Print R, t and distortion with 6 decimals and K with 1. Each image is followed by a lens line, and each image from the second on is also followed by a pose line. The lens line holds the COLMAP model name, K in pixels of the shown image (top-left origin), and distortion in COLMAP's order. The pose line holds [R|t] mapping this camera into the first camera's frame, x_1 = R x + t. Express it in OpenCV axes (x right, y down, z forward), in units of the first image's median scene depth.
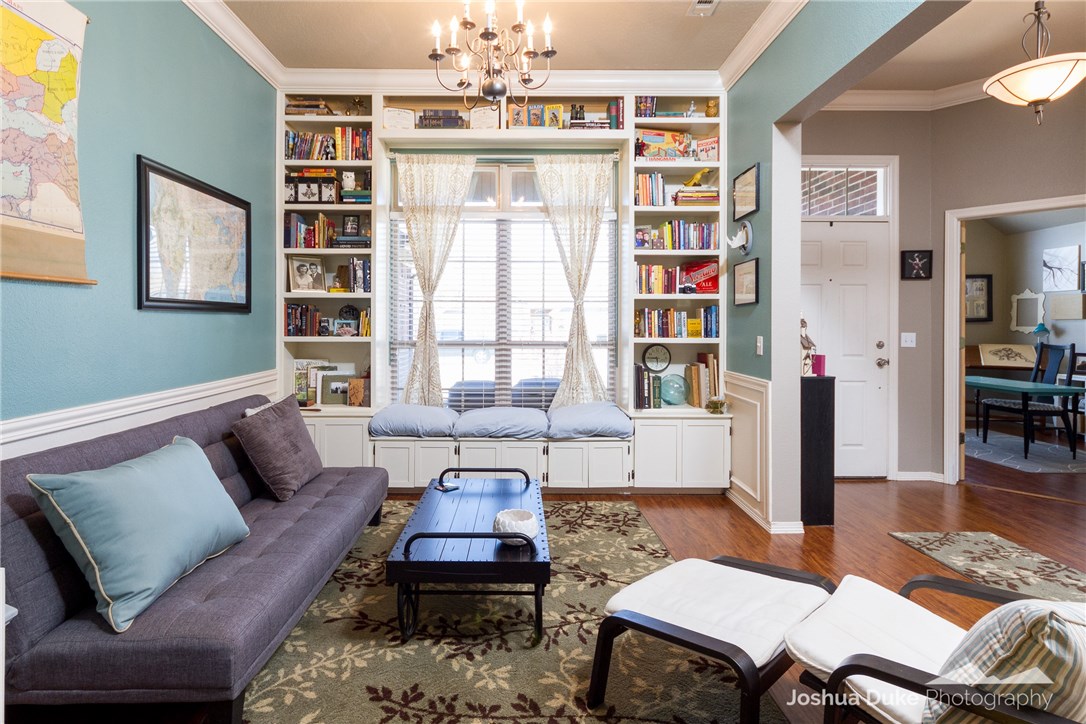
lens RADIAL K [[531.1, 0, 516.2], [0, 531.1, 326.4], [0, 0, 1]] dist [-0.002401, -0.000706]
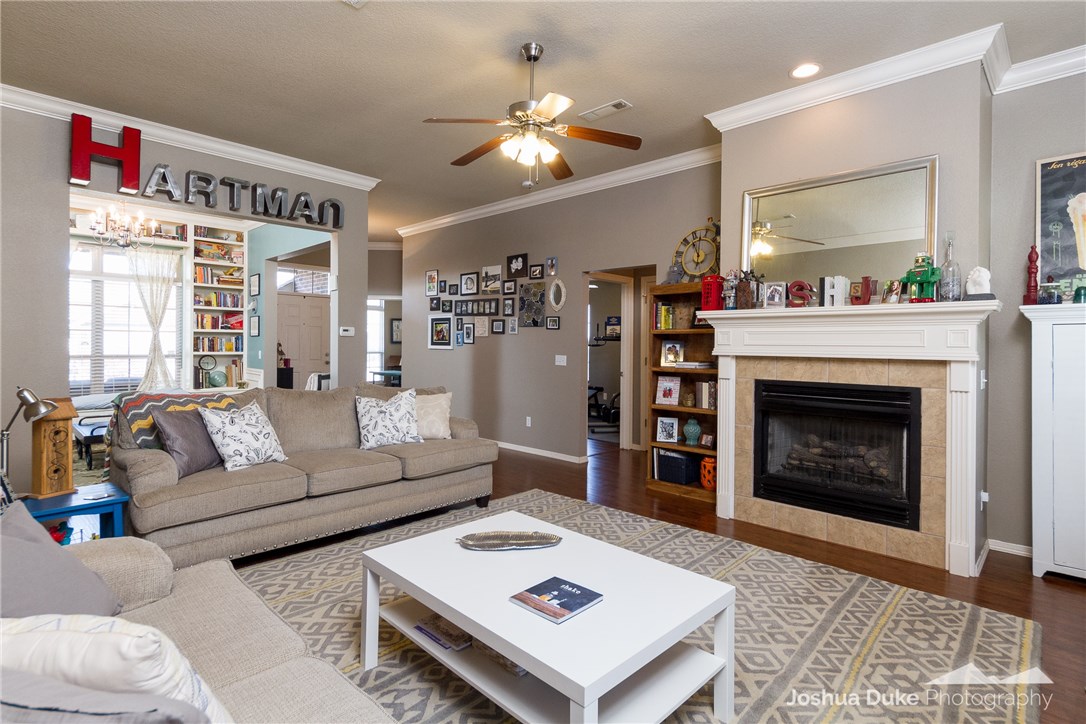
lens RADIAL K [[544.4, 0, 572.6], [0, 544.4, 349.9], [0, 0, 1]] dist [-0.003150, -0.000721]
pose [[0.673366, -0.001460, 0.739308, -0.298487], [-0.004903, 0.999967, 0.006439, -0.004773], [-0.739293, -0.007960, 0.673337, -1.296763]]
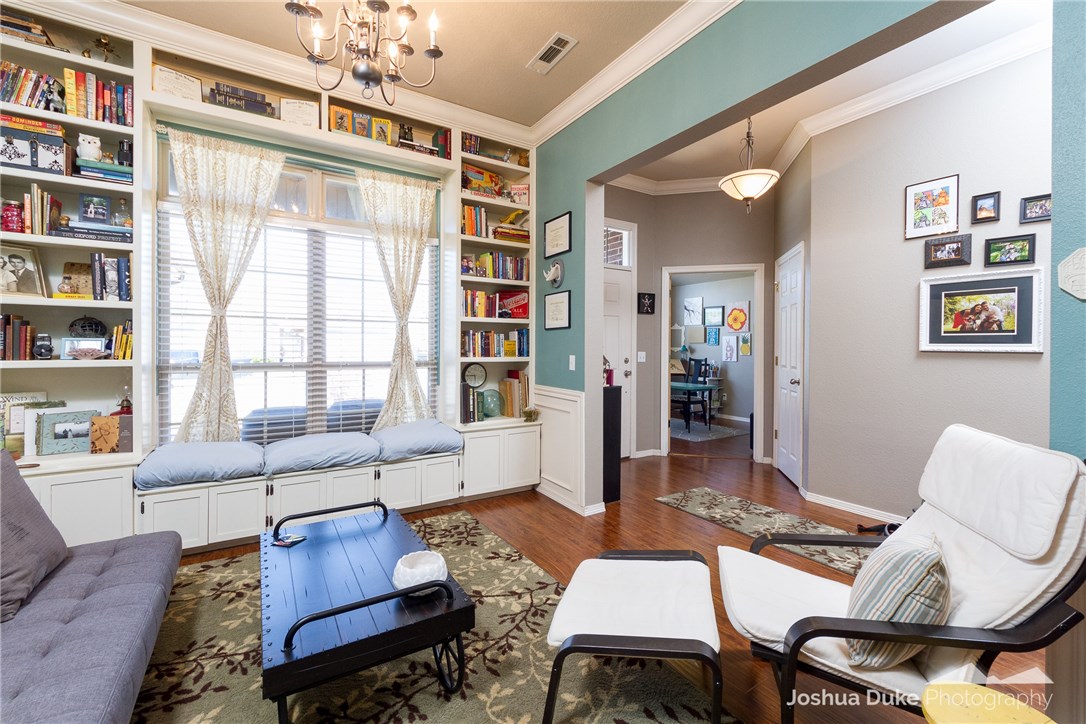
lens RADIAL K [[452.9, 0, 545.7], [0, 452.9, 350.8], [0, 0, 1]] dist [0.000704, -0.000335]
pose [[0.844871, -0.002709, 0.534964, -0.119882], [-0.002268, 0.999960, 0.008644, -0.000184], [-0.534966, -0.008516, 0.844831, 0.133242]]
